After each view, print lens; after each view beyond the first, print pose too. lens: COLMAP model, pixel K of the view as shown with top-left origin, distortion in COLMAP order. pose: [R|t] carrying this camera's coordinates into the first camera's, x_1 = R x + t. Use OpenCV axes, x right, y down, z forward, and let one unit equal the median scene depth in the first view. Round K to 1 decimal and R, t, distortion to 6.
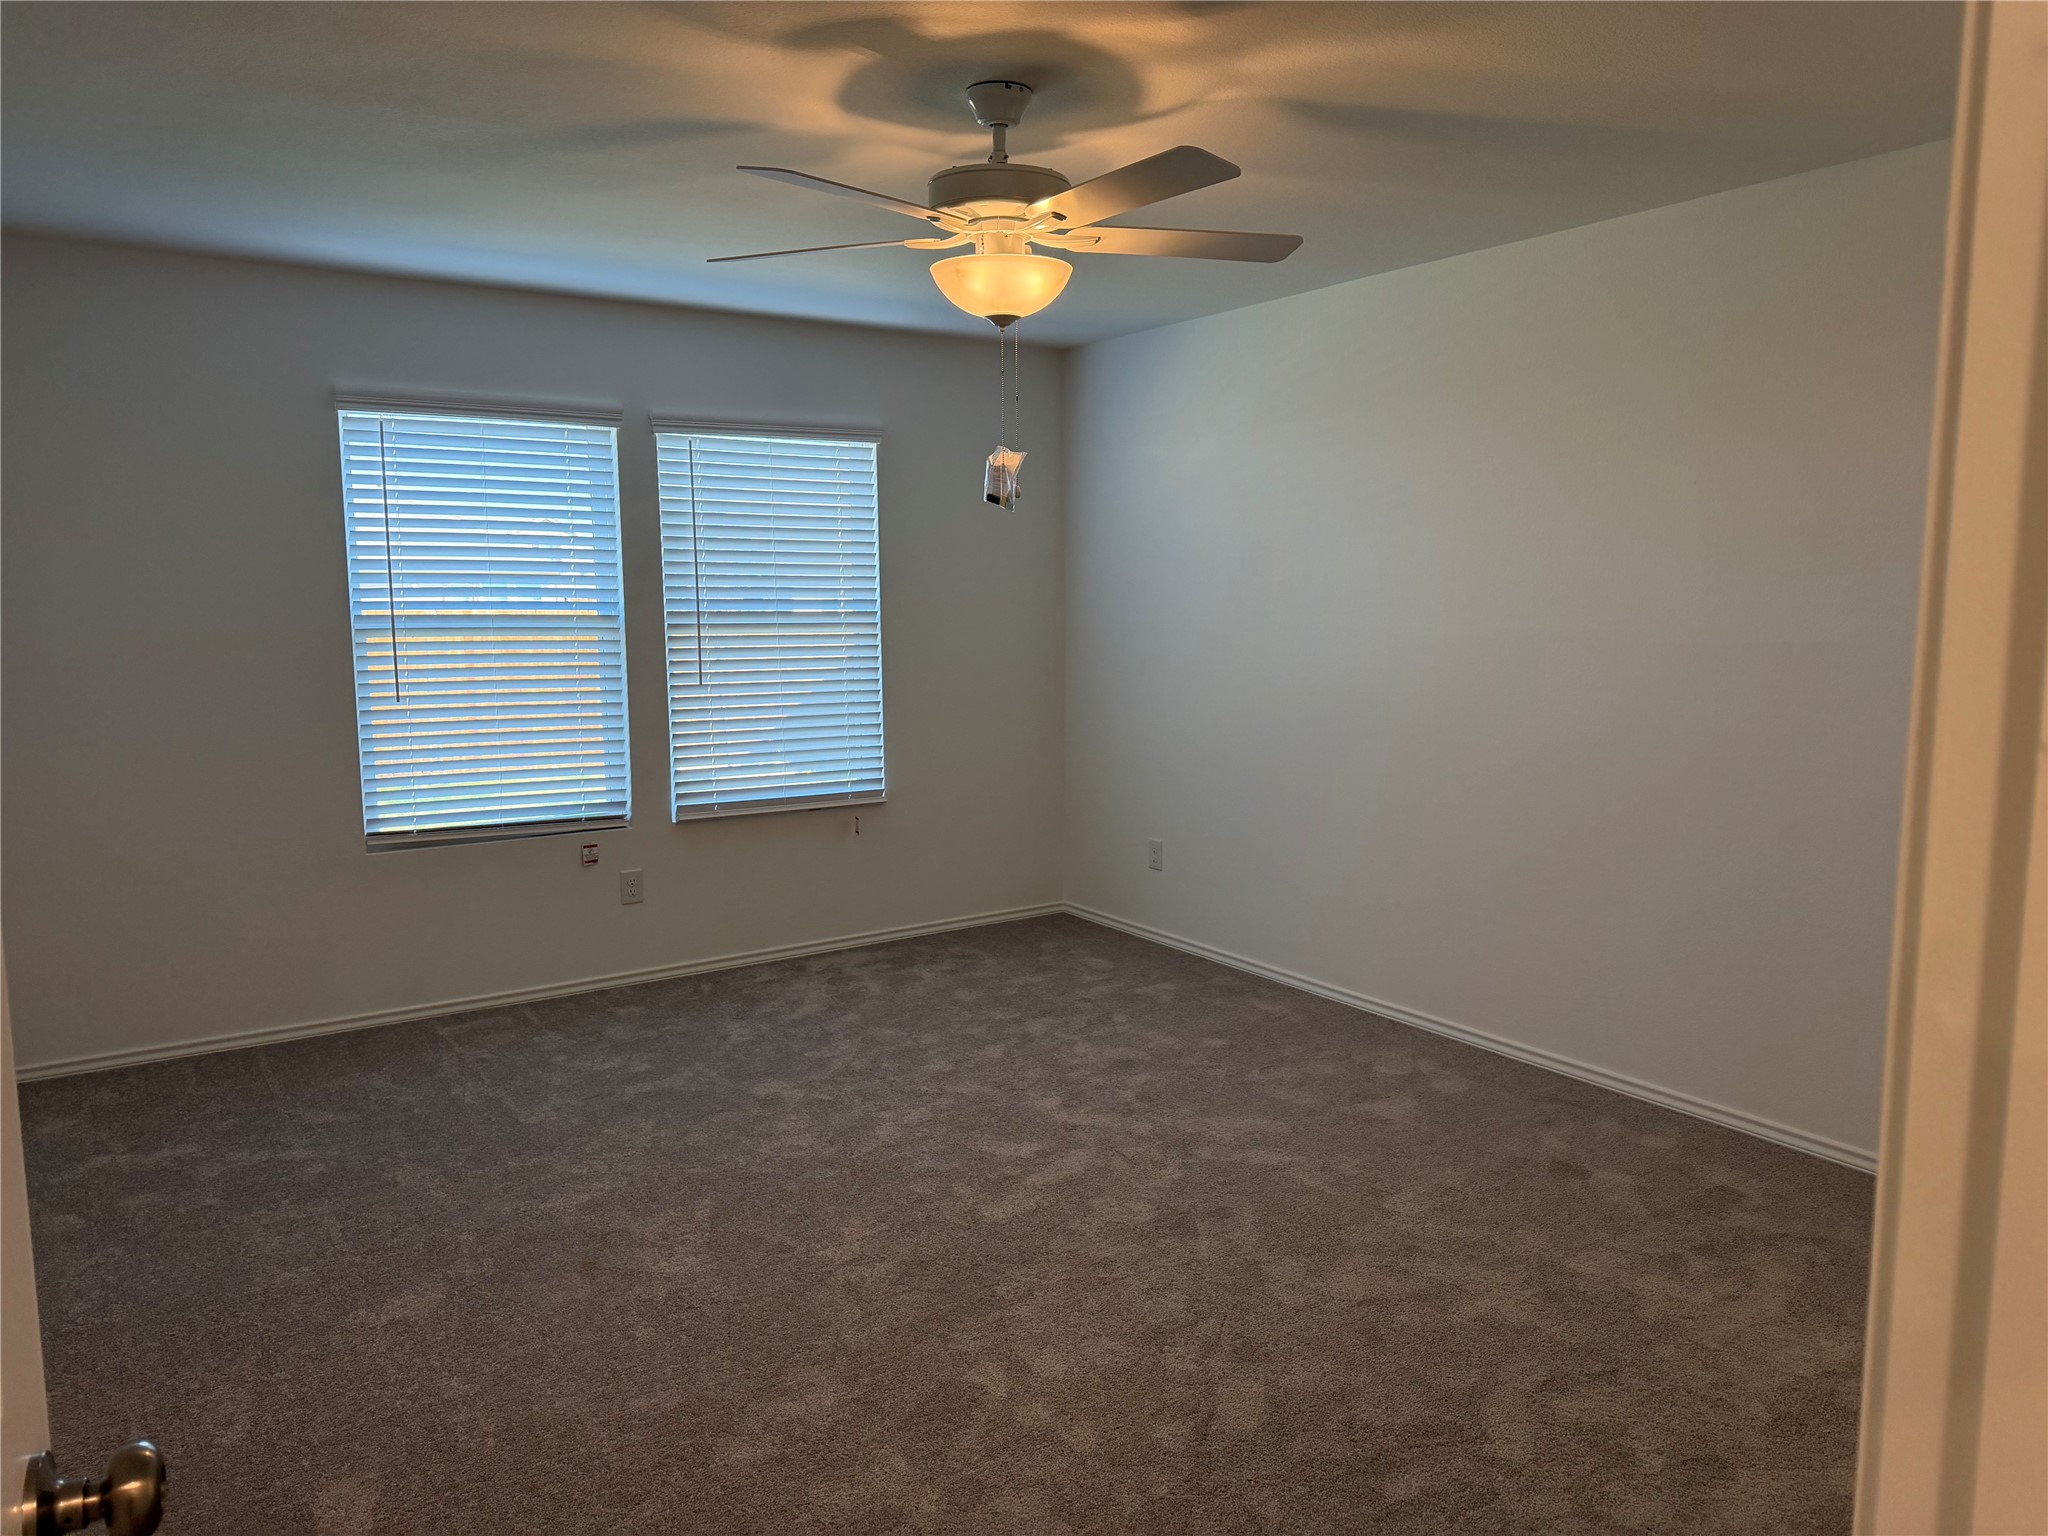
lens RADIAL K [[1448.4, 0, 1026.5], [0, 1448.4, 772.6], [0, 0, 1]] dist [0.006328, -0.008397]
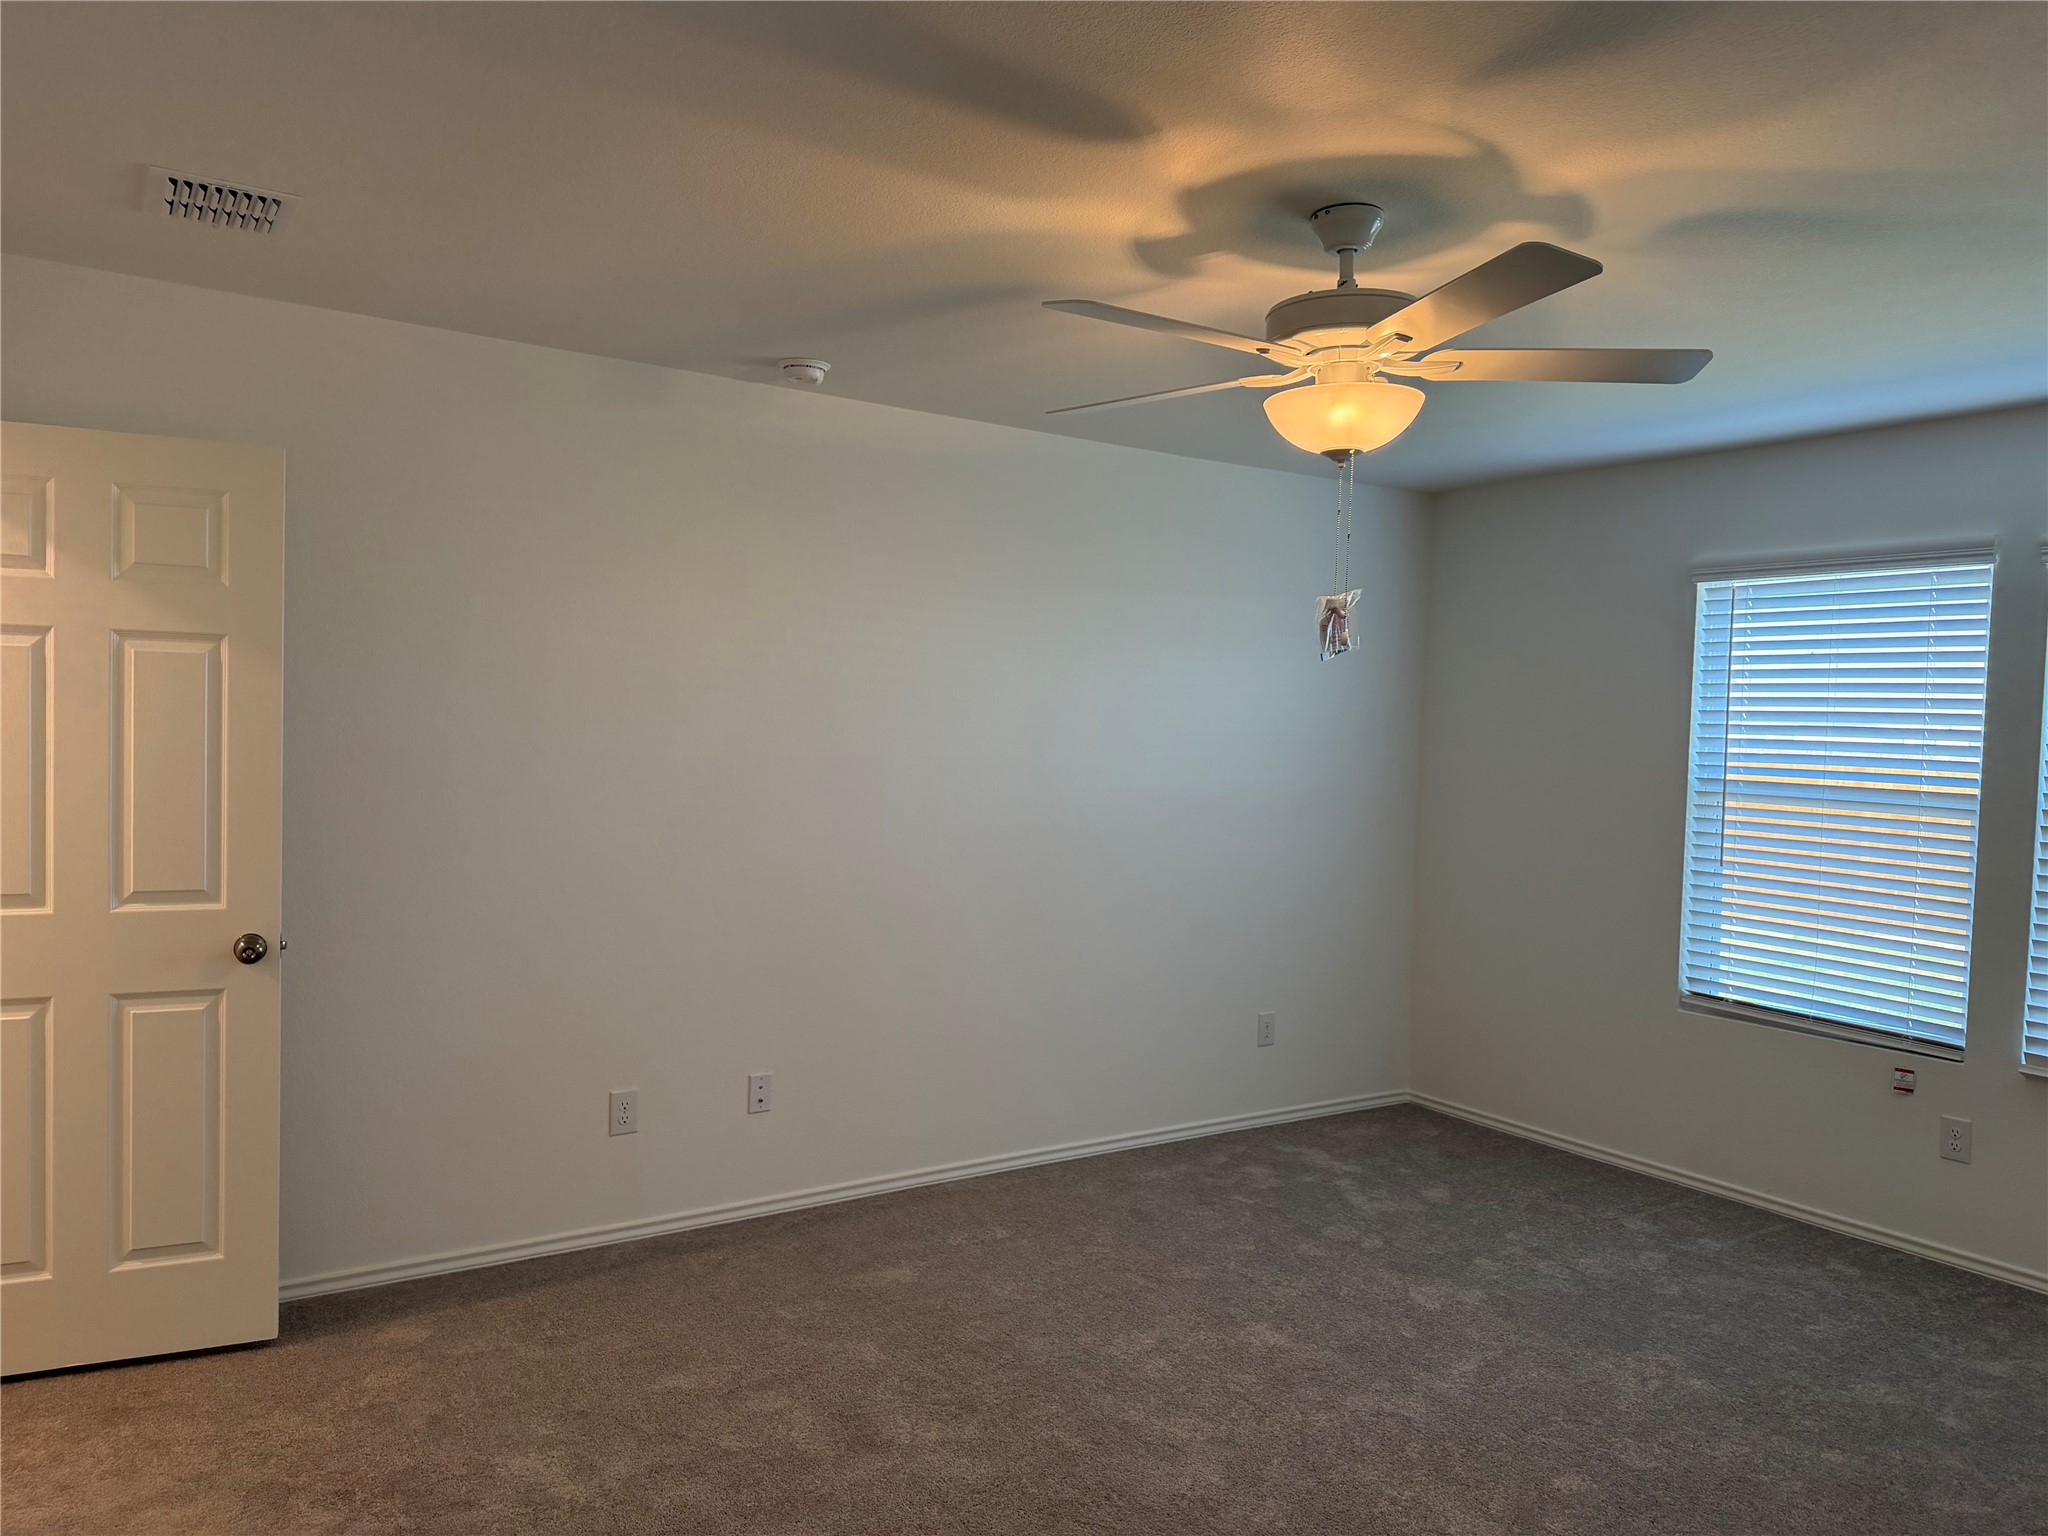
lens RADIAL K [[1448.4, 0, 1025.6], [0, 1448.4, 765.5], [0, 0, 1]] dist [0.006328, -0.008397]
pose [[0.025853, 0.034556, -0.999068, 0.548324], [-0.166534, 0.985586, 0.029780, -0.067072], [0.985697, 0.165608, 0.031235, 0.490094]]
